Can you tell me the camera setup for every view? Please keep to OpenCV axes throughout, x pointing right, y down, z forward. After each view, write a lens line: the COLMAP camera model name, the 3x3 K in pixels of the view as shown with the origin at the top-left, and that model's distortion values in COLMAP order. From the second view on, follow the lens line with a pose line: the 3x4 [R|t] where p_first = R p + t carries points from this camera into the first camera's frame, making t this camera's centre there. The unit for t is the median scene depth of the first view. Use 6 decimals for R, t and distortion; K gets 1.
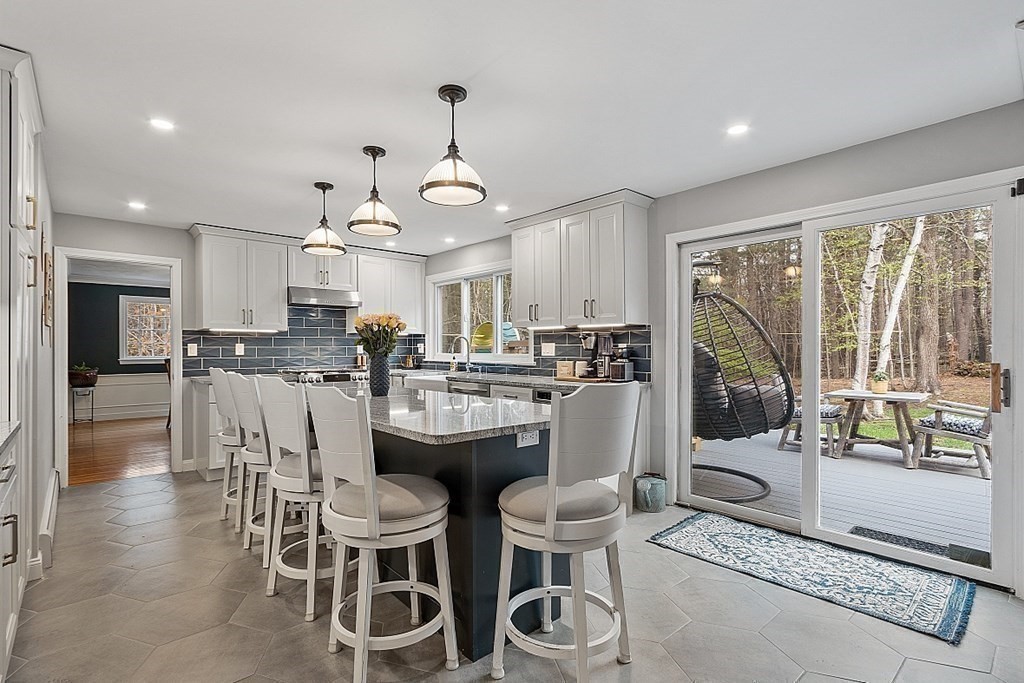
lens RADIAL K [[491.6, 0, 512.0], [0, 491.6, 341.5], [0, 0, 1]] dist [-0.000270, -0.000341]
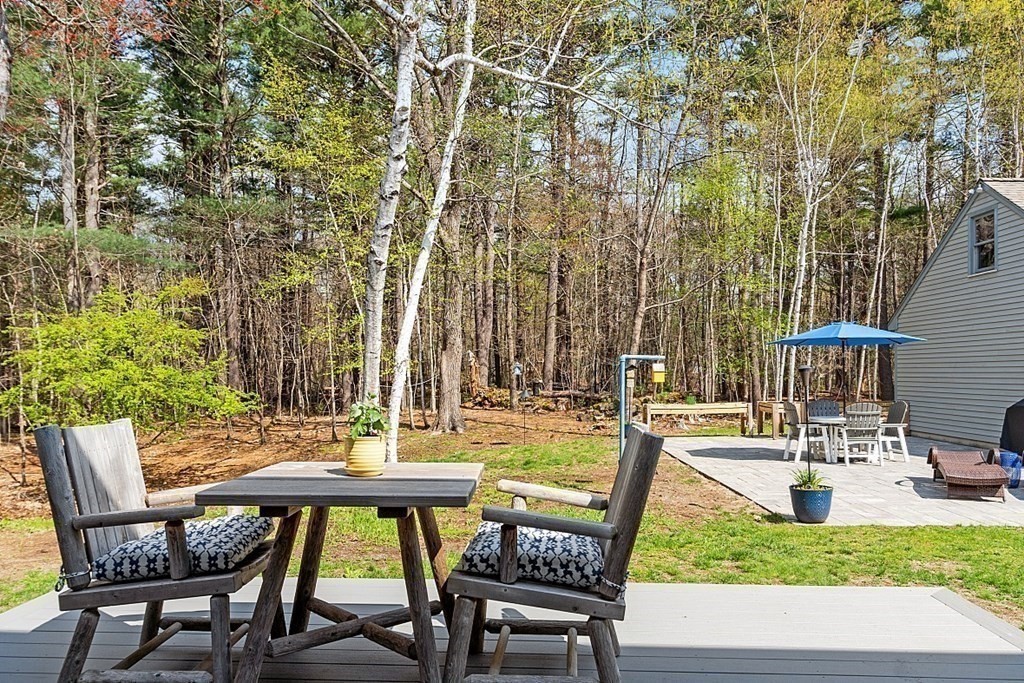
lens RADIAL K [[718.9, 0, 512.0], [0, 718.9, 341.5], [0, 0, 1]] dist [-0.000958, -0.000371]
pose [[0.700681, 0.028704, 0.712897, 0.227162], [-0.004018, 0.999333, -0.036289, 0.015369], [-0.713463, 0.022563, 0.700329, 0.285383]]
